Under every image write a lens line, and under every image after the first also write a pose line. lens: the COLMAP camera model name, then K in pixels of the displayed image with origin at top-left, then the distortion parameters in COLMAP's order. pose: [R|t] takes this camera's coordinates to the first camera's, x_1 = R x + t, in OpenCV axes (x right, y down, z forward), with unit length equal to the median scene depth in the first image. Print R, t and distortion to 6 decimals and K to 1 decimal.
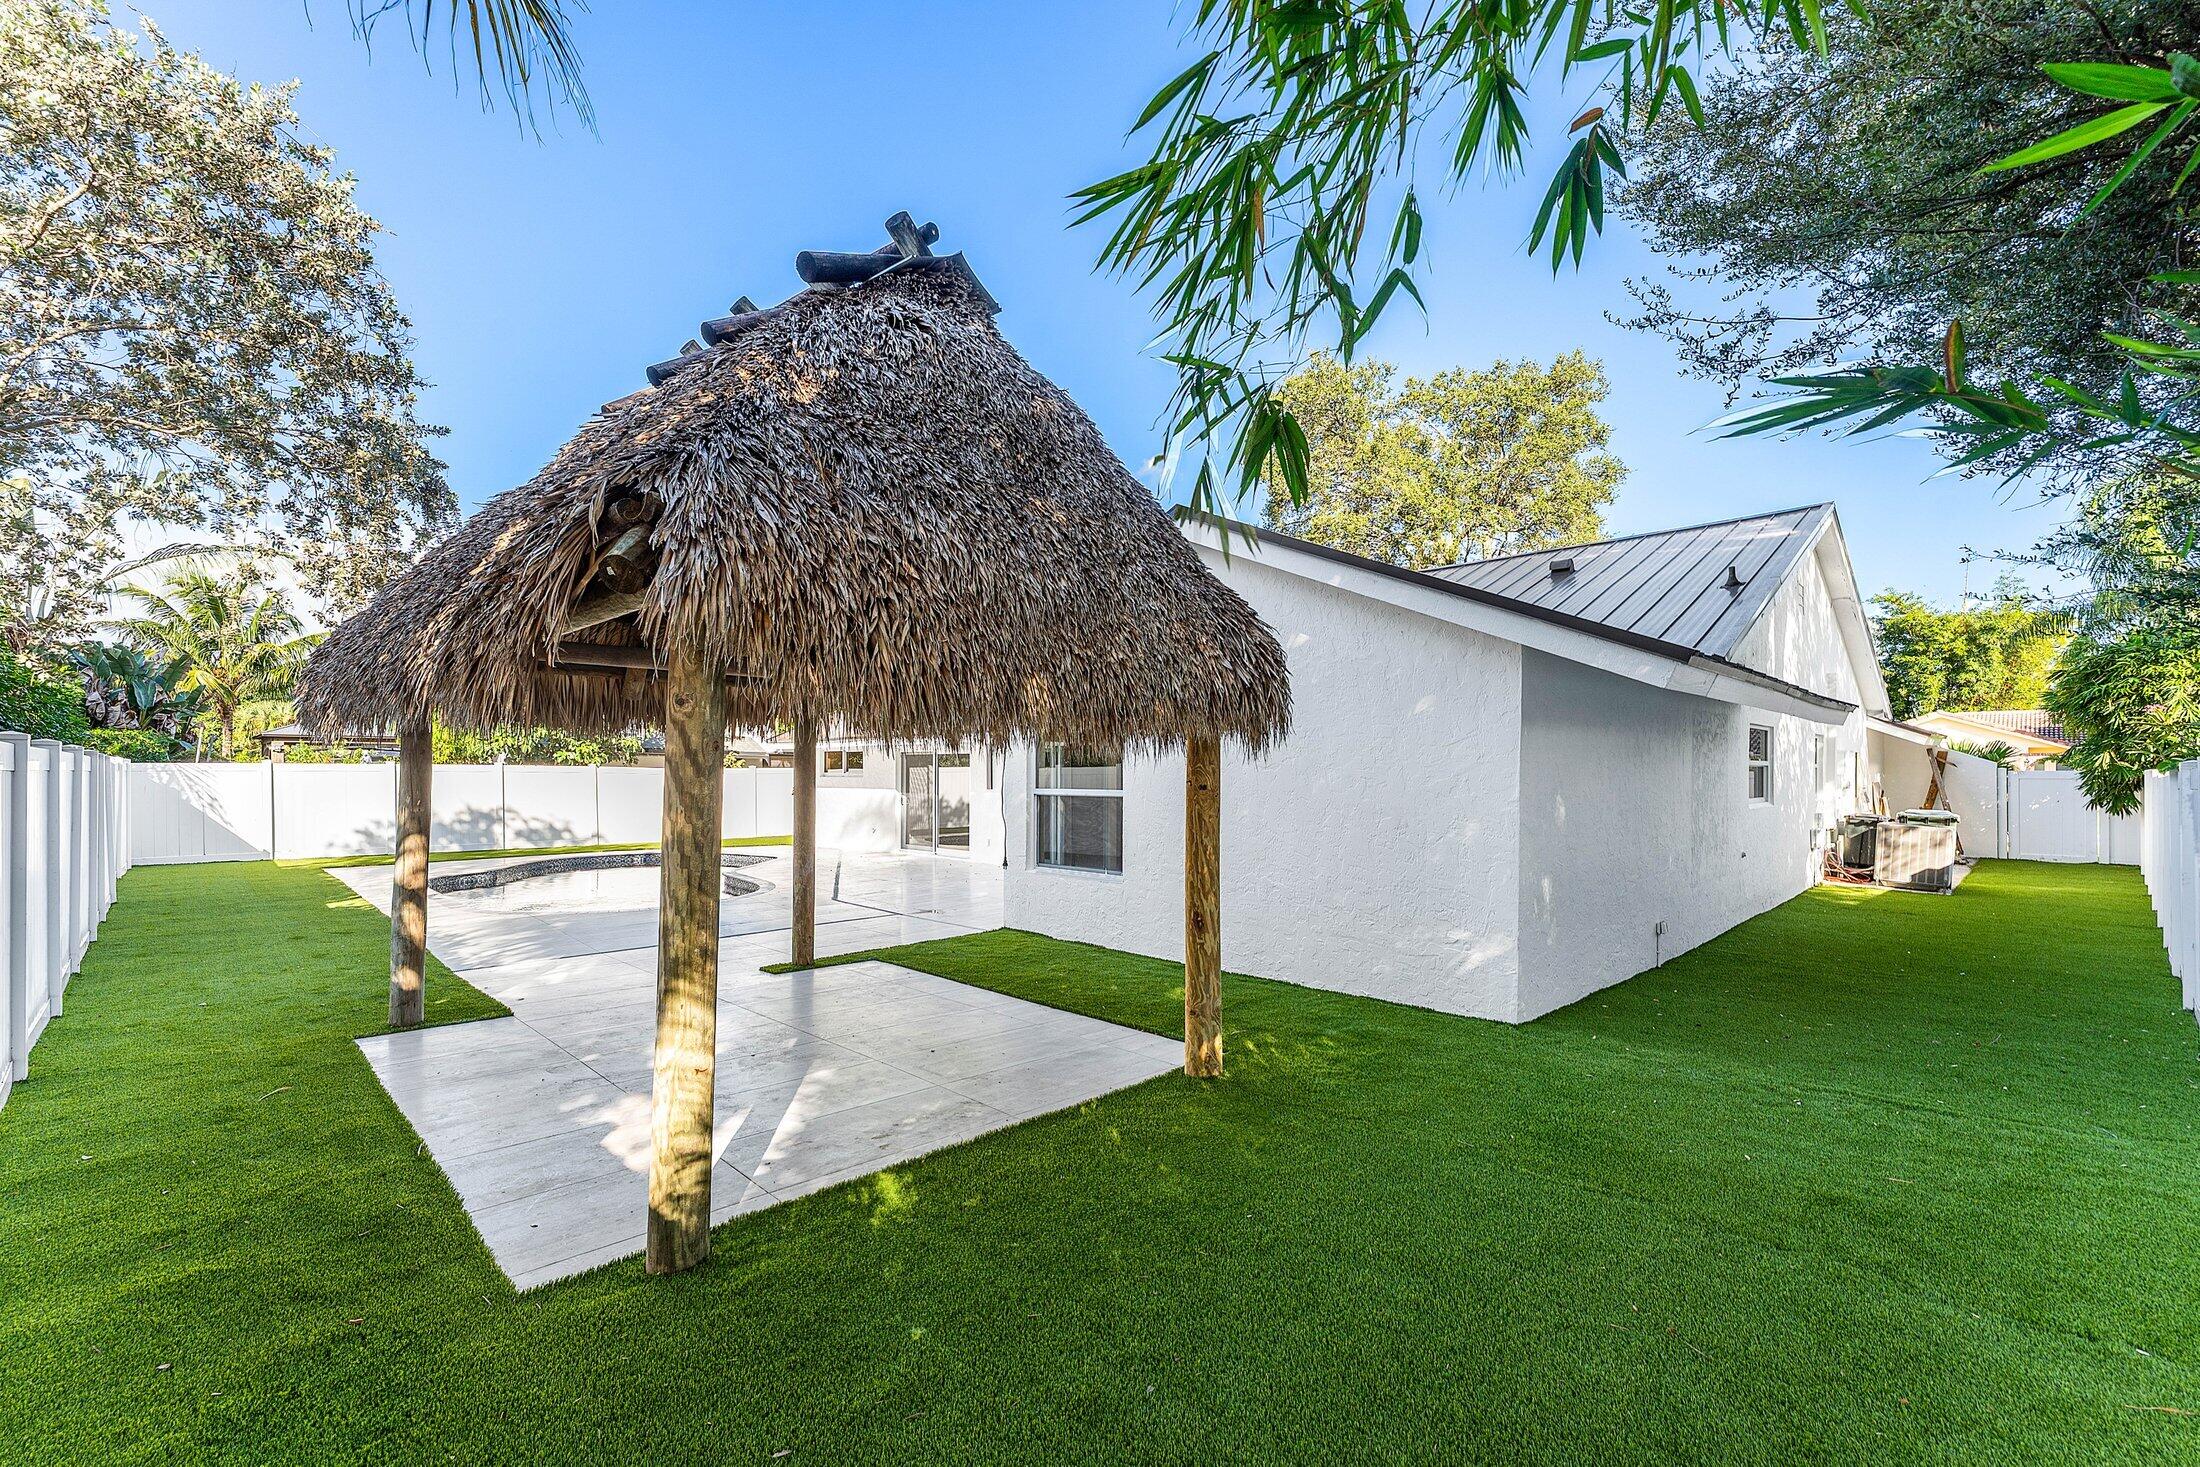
lens RADIAL K [[924.9, 0, 1083.9], [0, 924.9, 739.1], [0, 0, 1]] dist [0.001552, -0.000101]
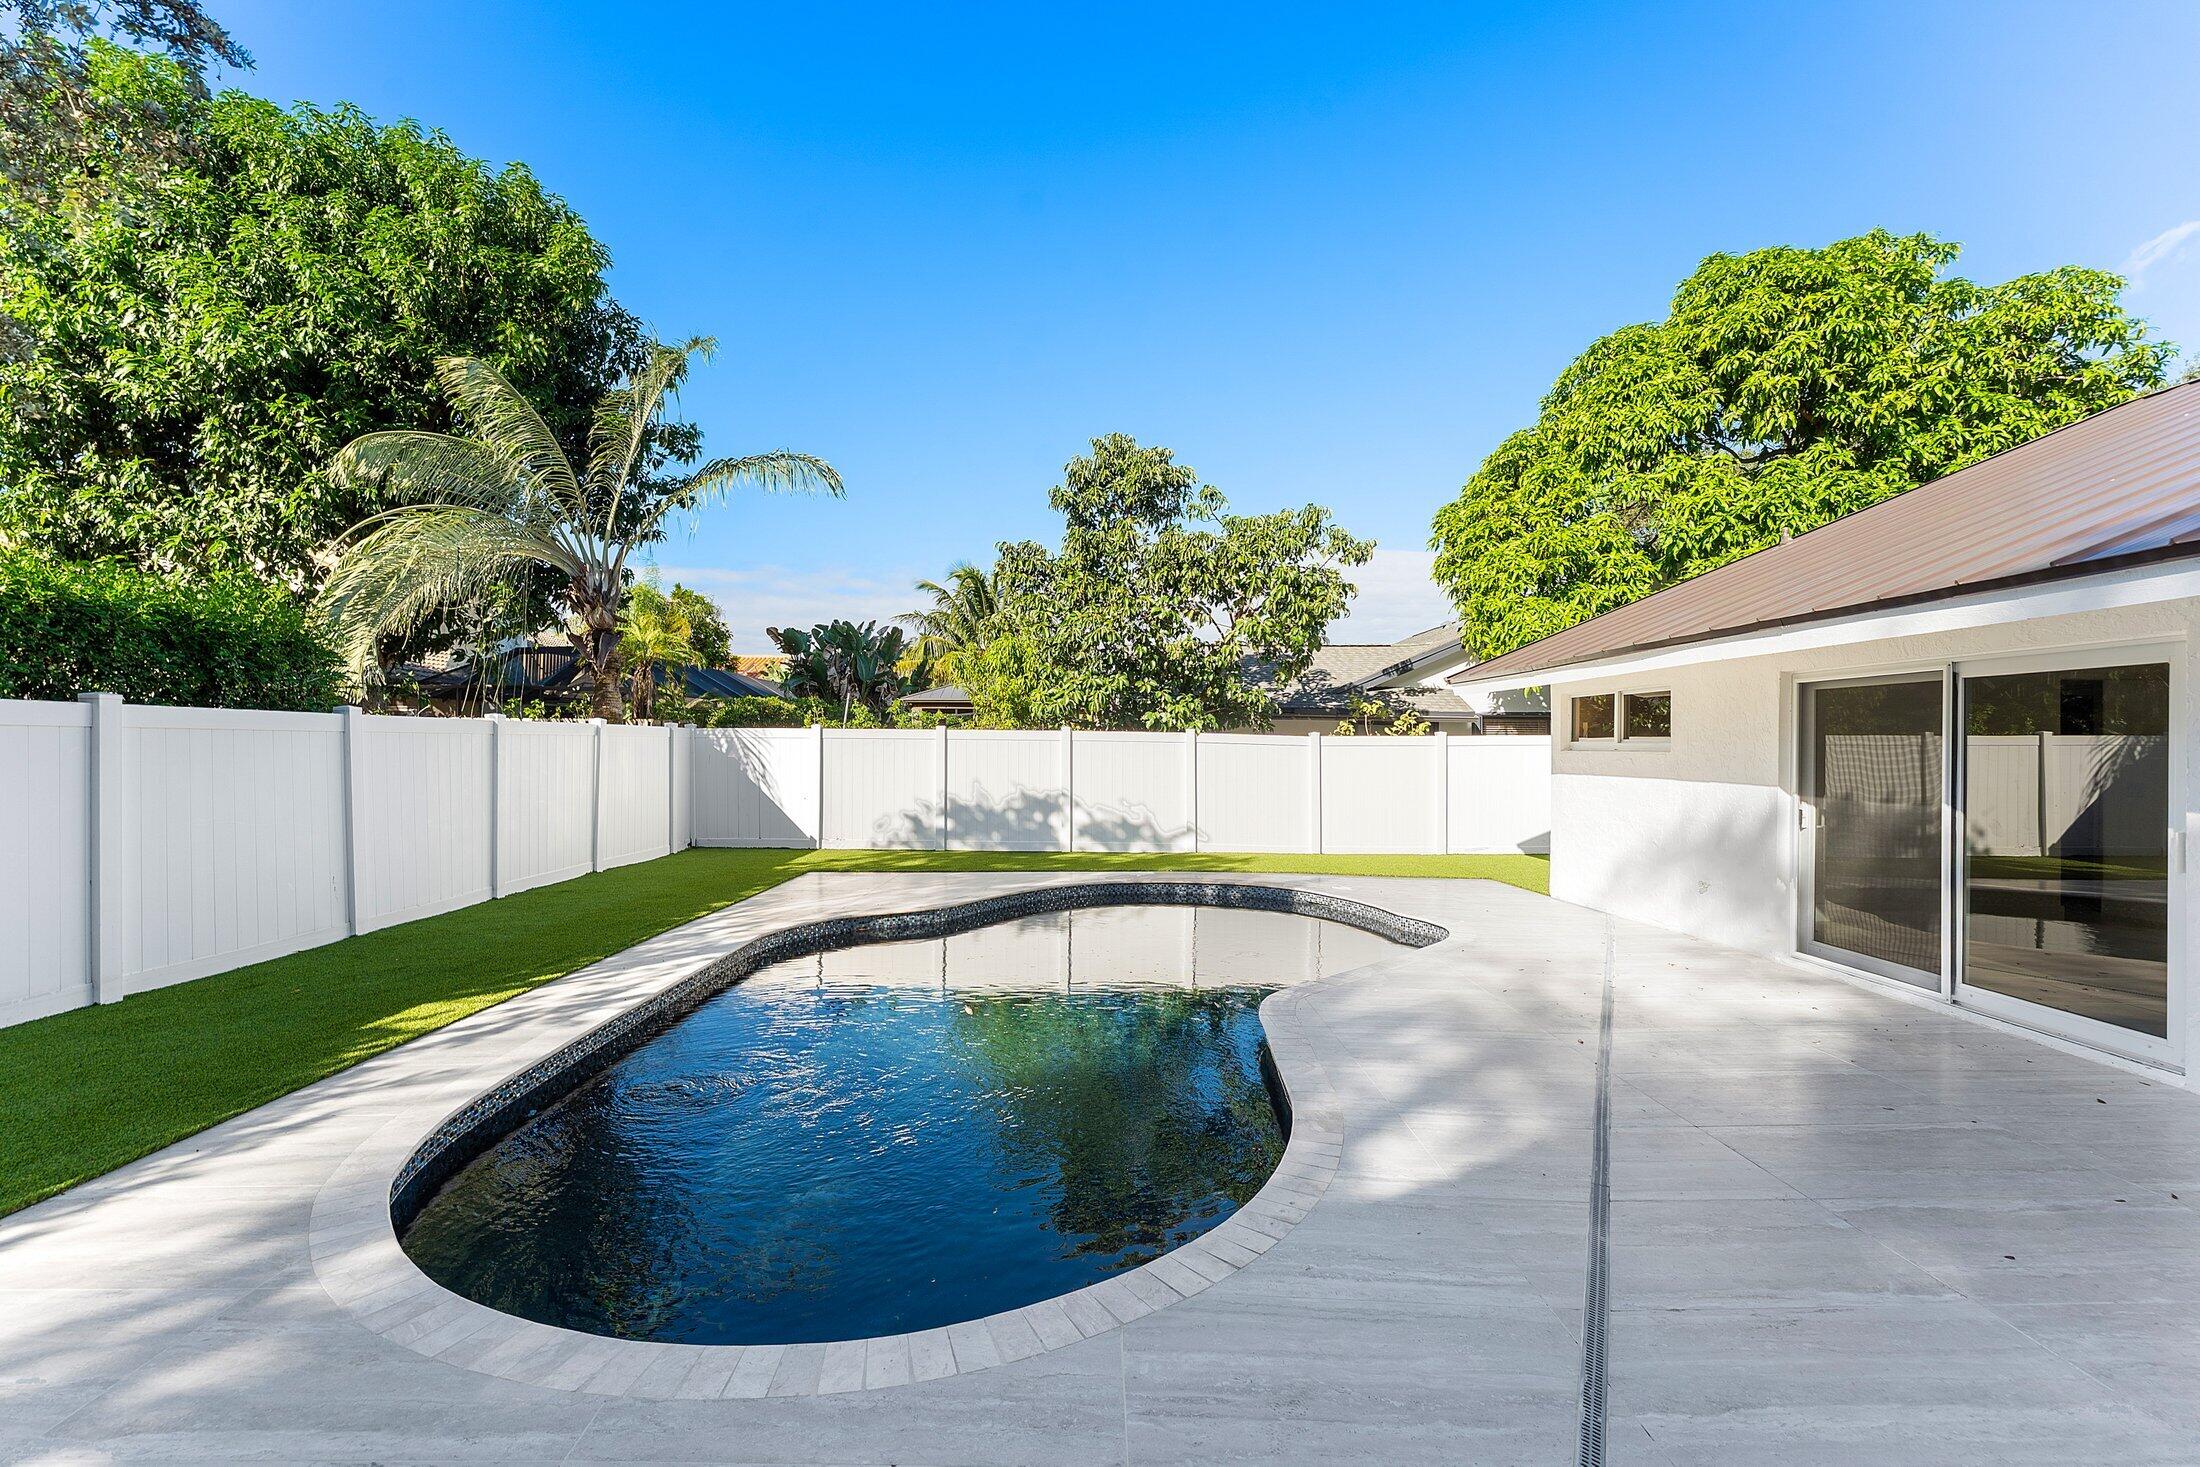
lens RADIAL K [[924.9, 0, 1083.9], [0, 924.9, 739.1], [0, 0, 1]] dist [0.001552, -0.000101]
pose [[0.732171, -0.003123, -0.681114, -0.143636], [0.024513, 0.999462, 0.021768, 0.019778], [0.680680, -0.032634, 0.731854, 0.507796]]
